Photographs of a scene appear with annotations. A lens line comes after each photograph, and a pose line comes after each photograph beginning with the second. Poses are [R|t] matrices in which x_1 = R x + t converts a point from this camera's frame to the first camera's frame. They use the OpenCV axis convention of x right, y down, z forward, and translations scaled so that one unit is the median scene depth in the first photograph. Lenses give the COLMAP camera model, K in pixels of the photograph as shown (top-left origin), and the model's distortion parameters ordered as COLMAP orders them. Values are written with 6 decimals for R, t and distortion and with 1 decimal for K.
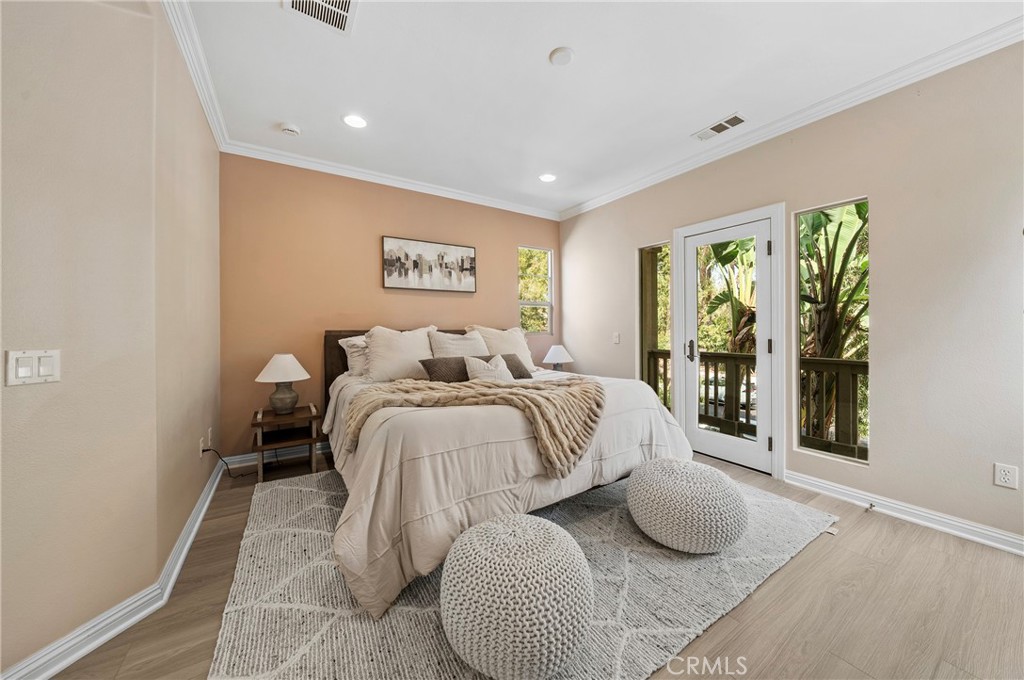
lens RADIAL K [[359.3, 0, 510.1], [0, 359.3, 327.6], [0, 0, 1]] dist [-0.000238, -0.000012]
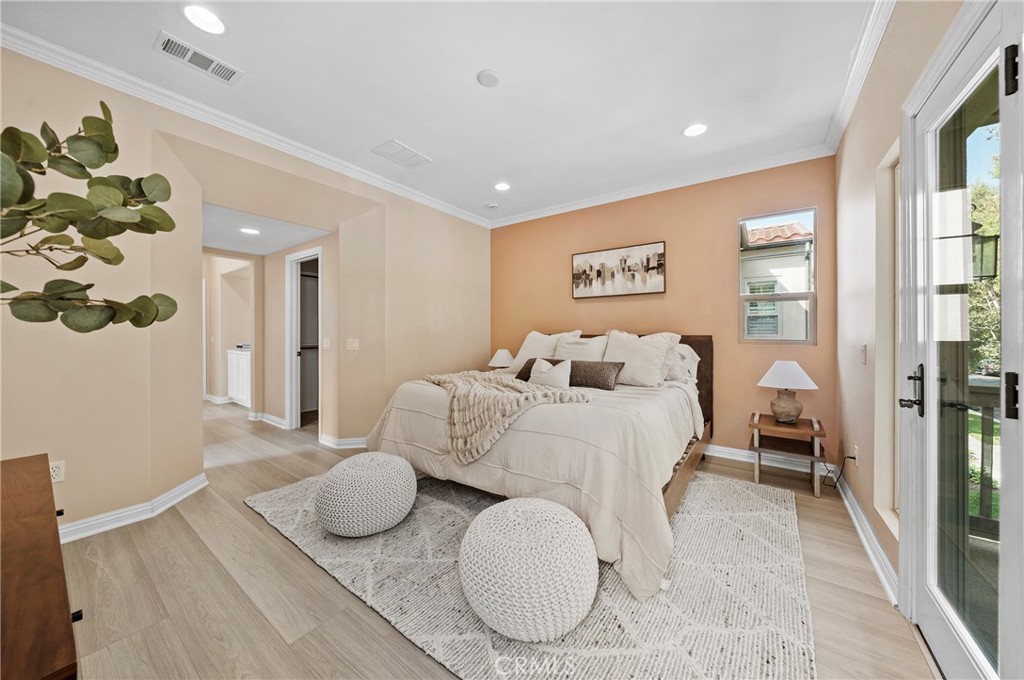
lens RADIAL K [[348.2, 0, 509.4], [0, 348.2, 337.7], [0, 0, 1]] dist [-0.002649, 0.000002]
pose [[0.367515, 0.016921, -0.929864, 0.601859], [-0.002050, 0.999847, 0.017384, -0.001378], [0.930015, -0.004483, 0.367493, 0.361707]]
